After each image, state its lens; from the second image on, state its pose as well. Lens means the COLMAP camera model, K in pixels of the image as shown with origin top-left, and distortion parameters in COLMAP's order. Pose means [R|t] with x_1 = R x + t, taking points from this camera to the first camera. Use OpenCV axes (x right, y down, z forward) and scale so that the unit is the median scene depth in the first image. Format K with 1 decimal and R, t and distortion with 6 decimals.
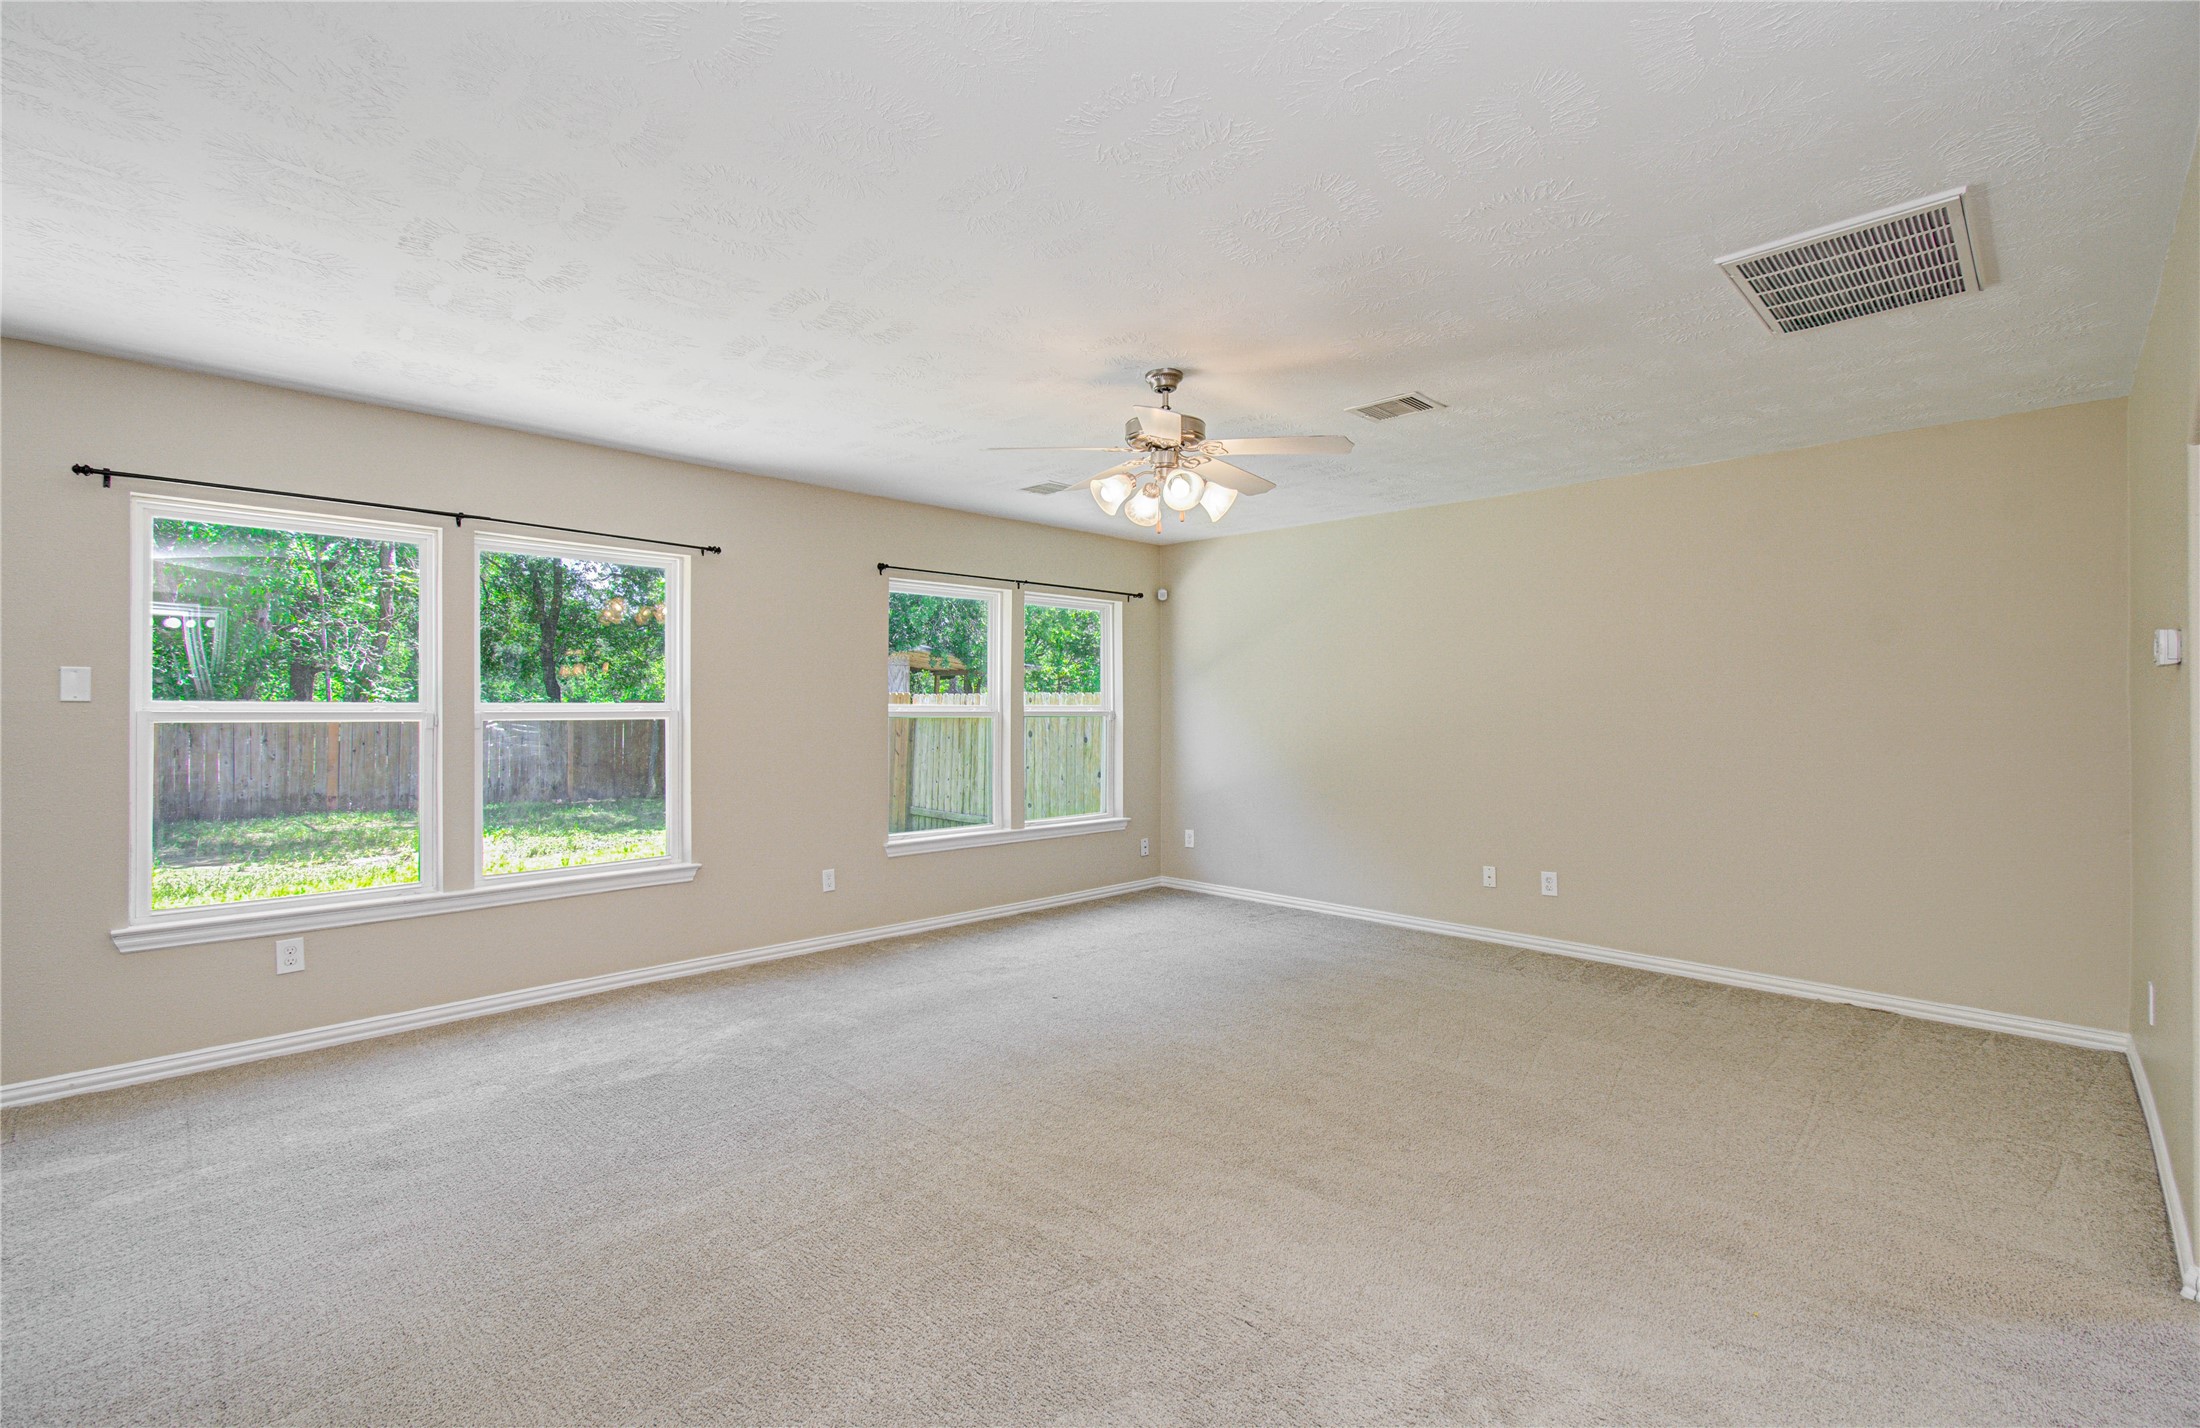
lens RADIAL K [[980.2, 0, 1106.0], [0, 980.2, 700.0], [0, 0, 1]] dist [-0.013715, 0.000171]
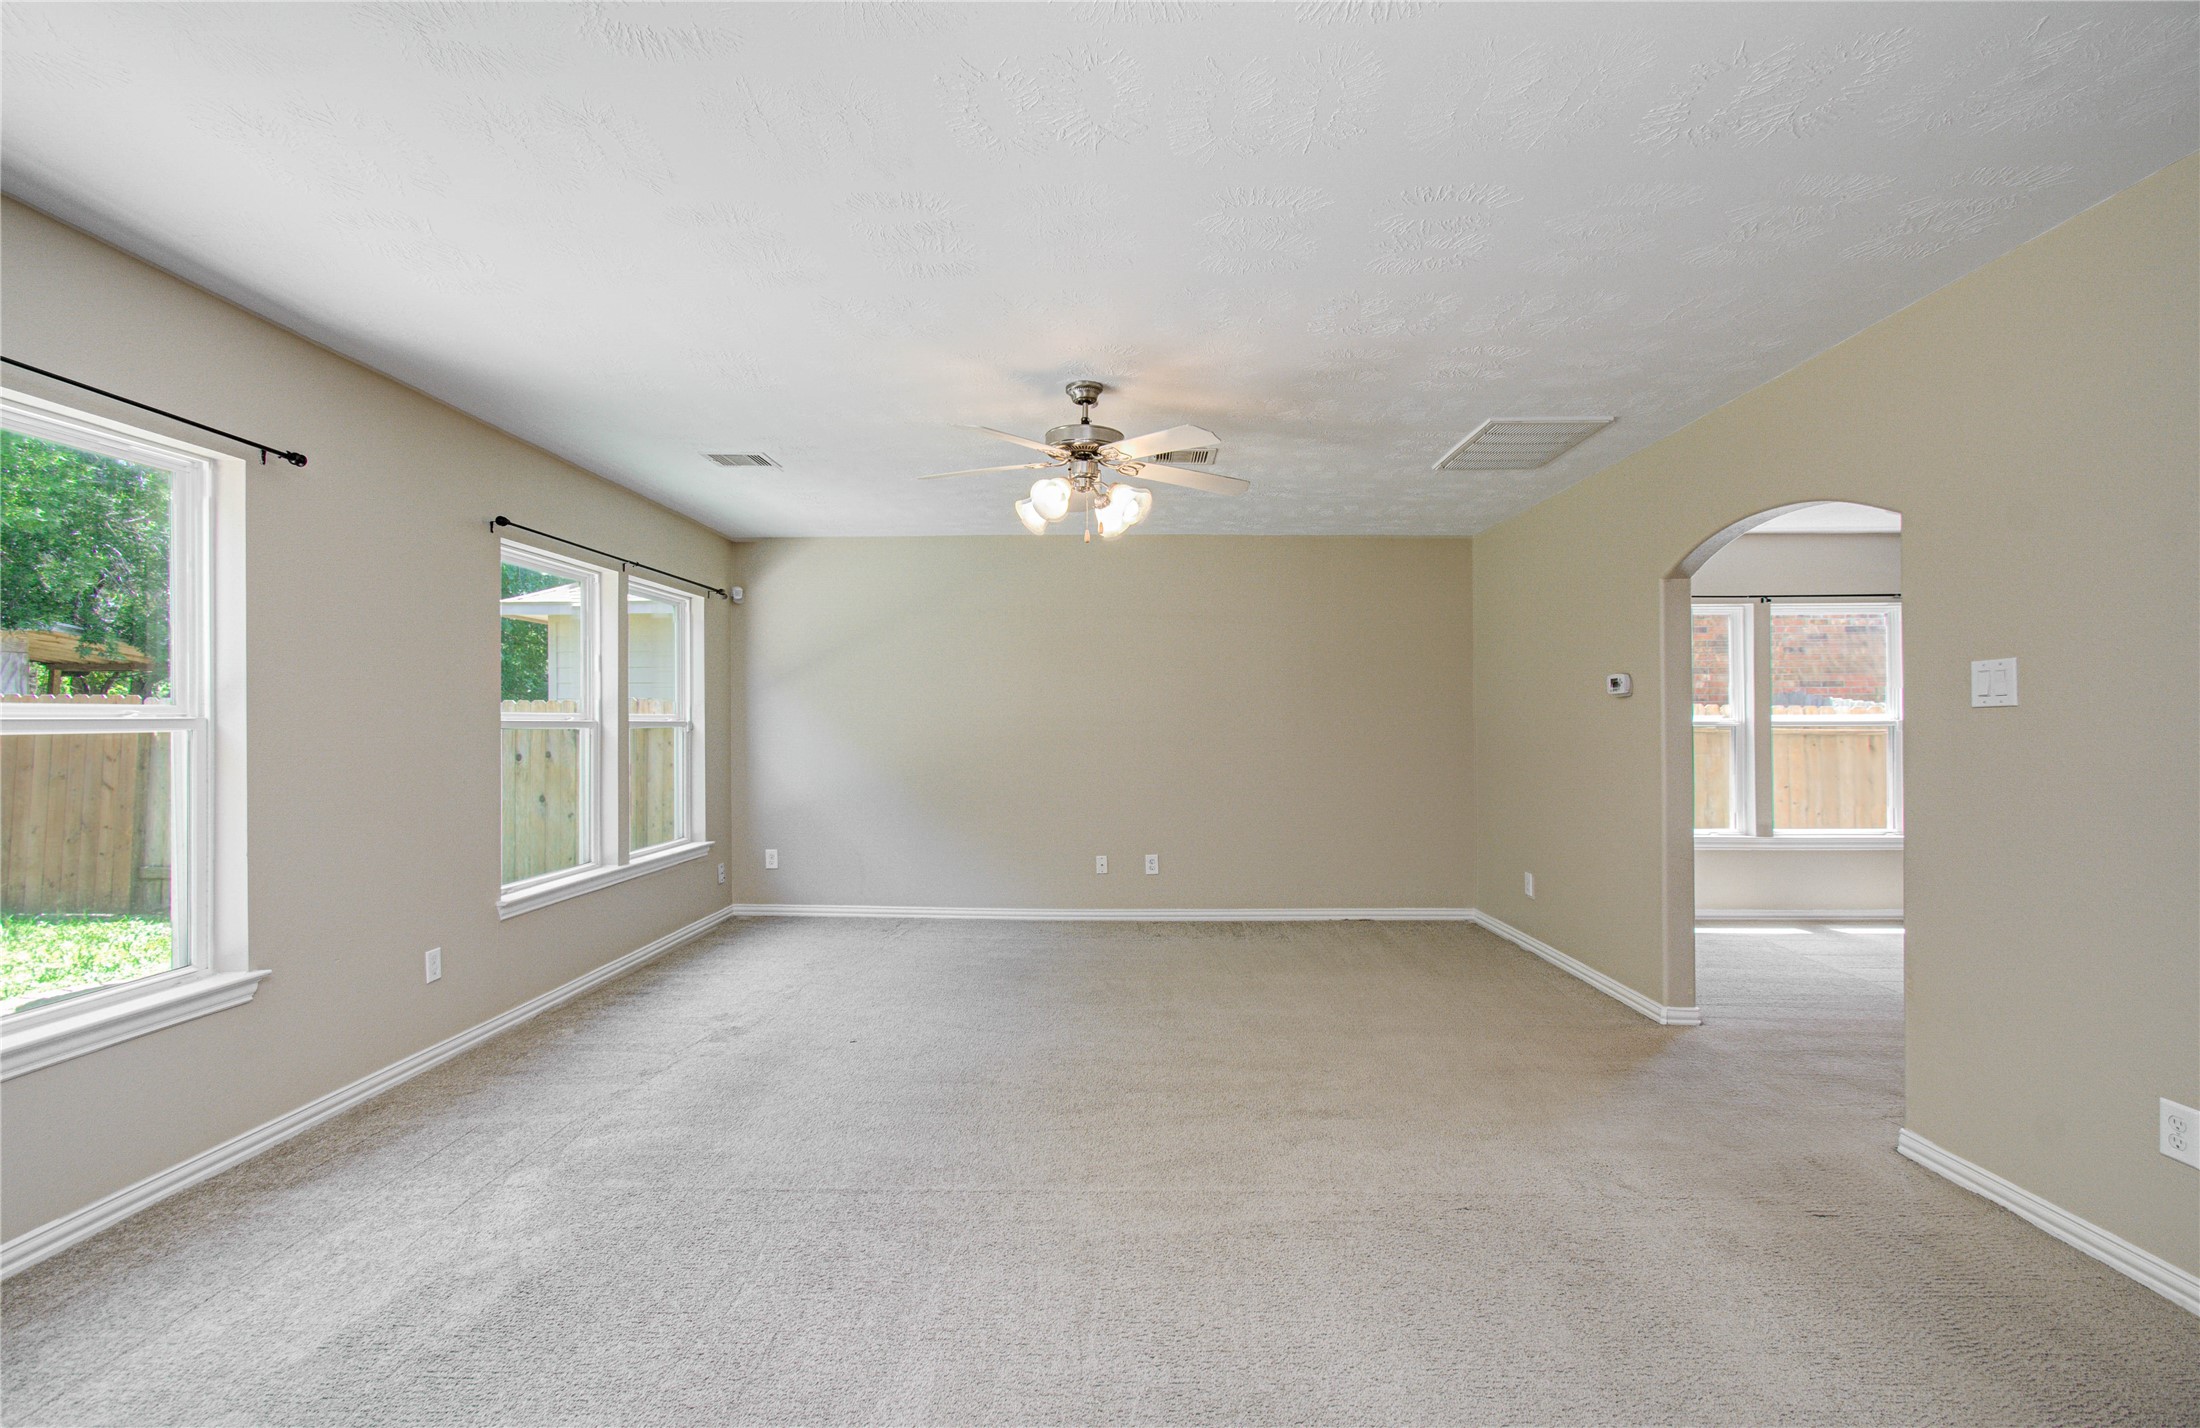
lens RADIAL K [[942.9, 0, 1108.2], [0, 942.9, 714.3], [0, 0, 1]] dist [-0.000268, 0.000375]
pose [[0.711362, 0.004966, 0.702808, -0.407651], [-0.005367, 0.999984, -0.001634, 0.006220], [-0.702805, -0.002610, 0.711378, 0.190676]]
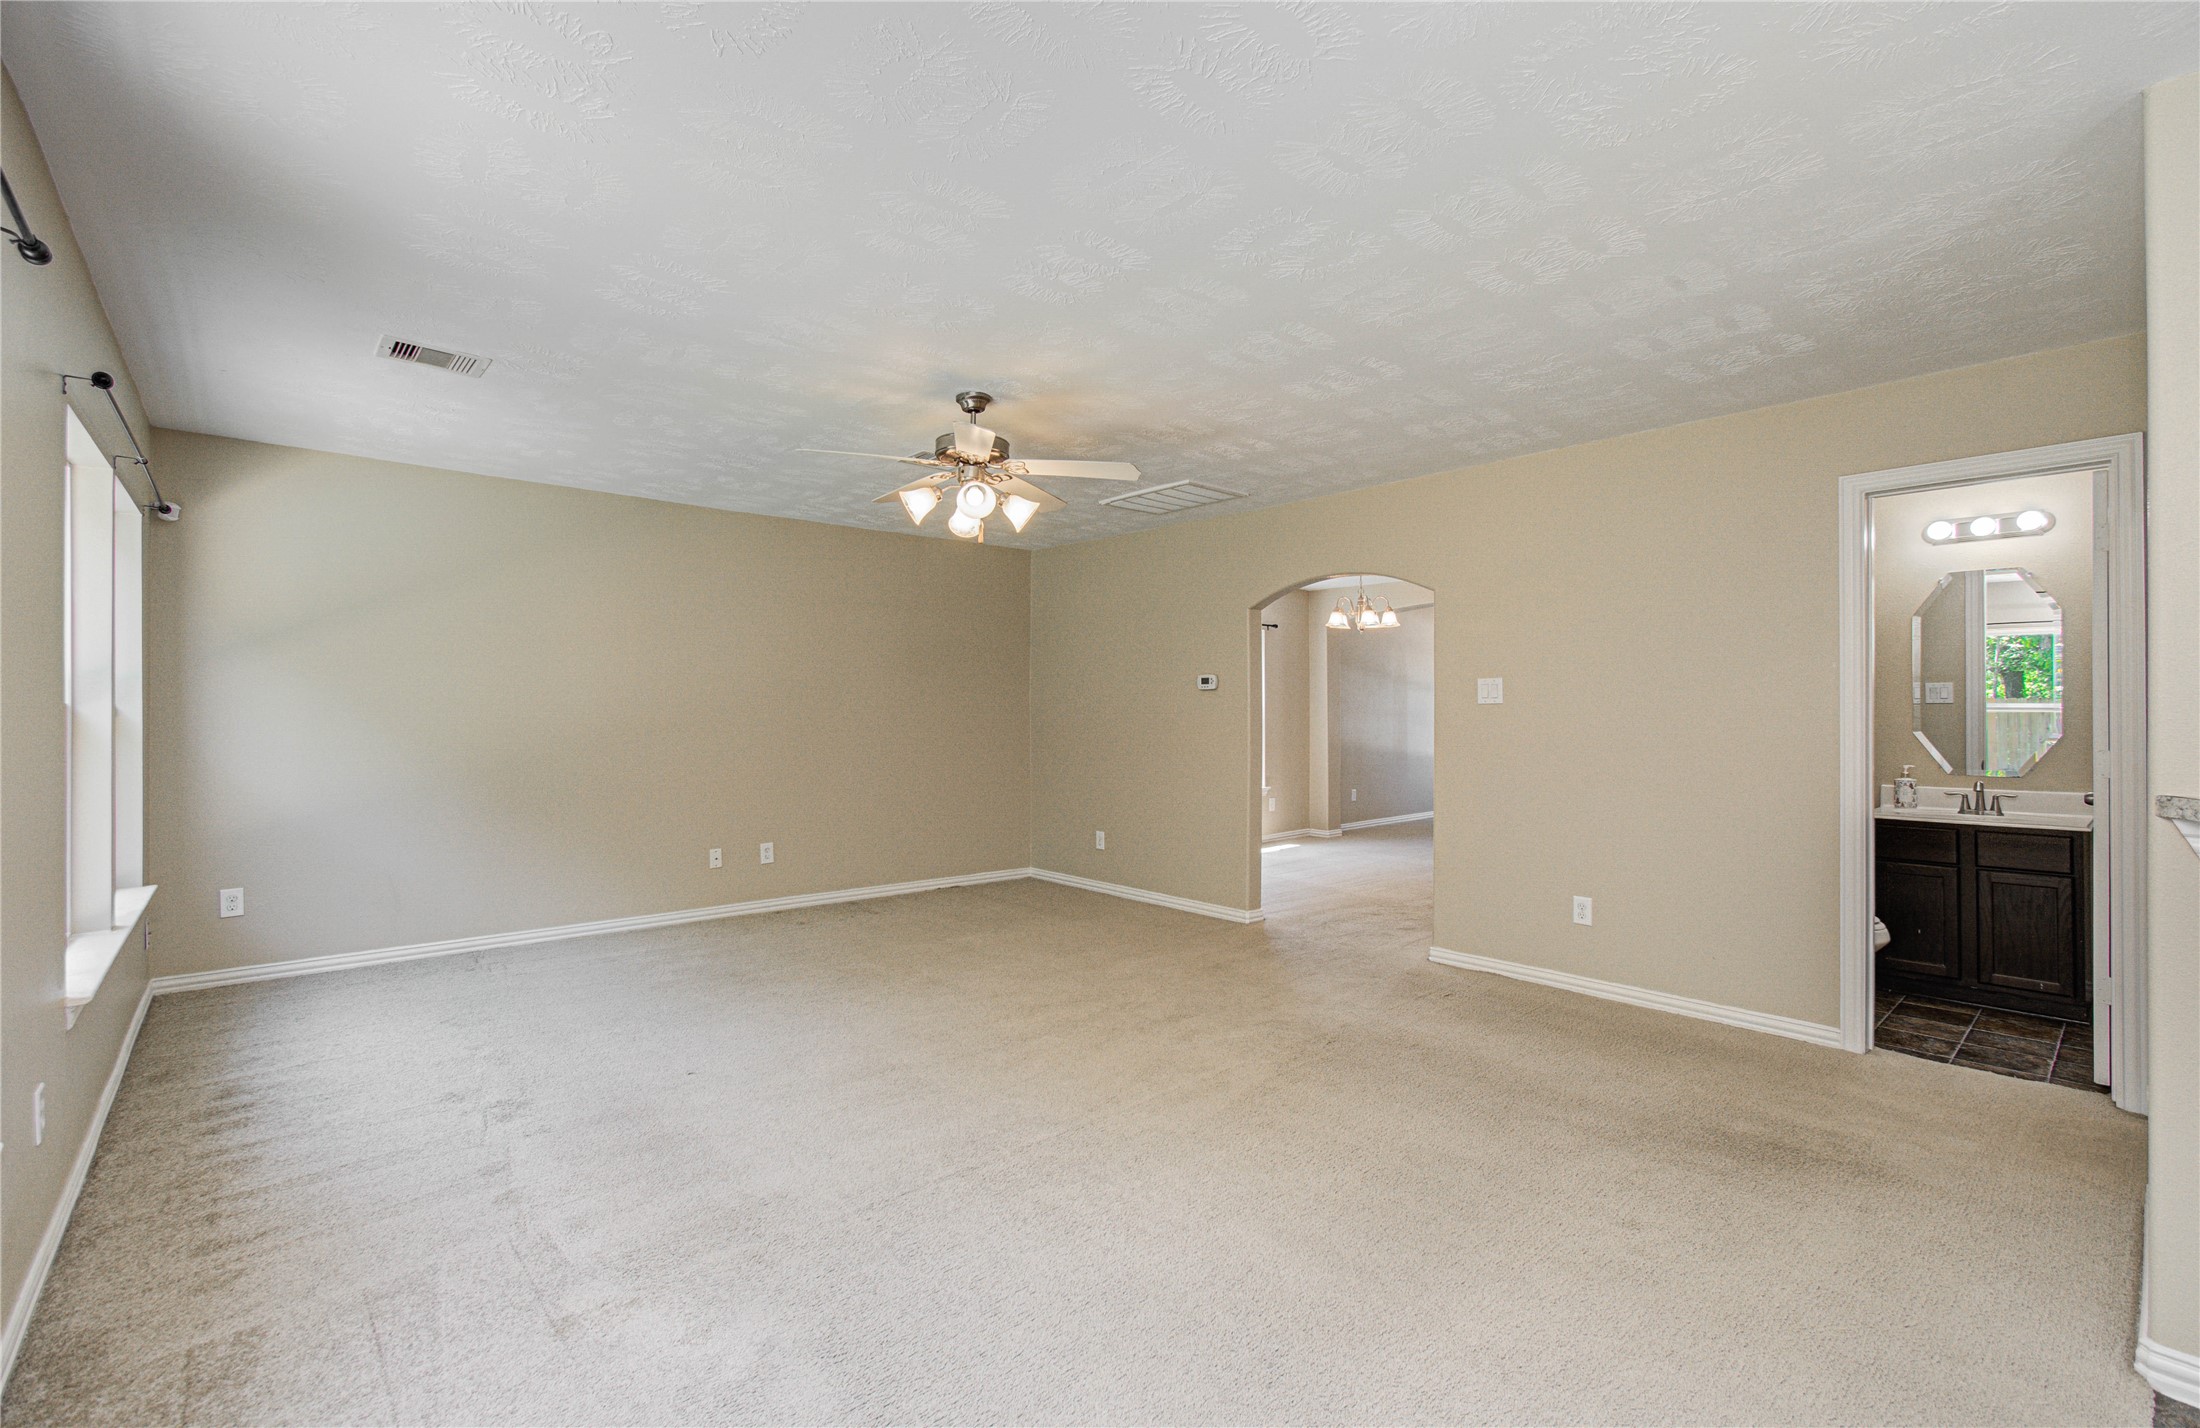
lens RADIAL K [[946.8, 0, 1098.6], [0, 946.8, 678.3], [0, 0, 1]] dist [0.001255, 0.000535]
pose [[0.047236, 0.034940, 0.998272, -0.656571], [-0.015119, 0.999299, -0.034260, 0.011216], [-0.998769, -0.013474, 0.047731, 0.537233]]
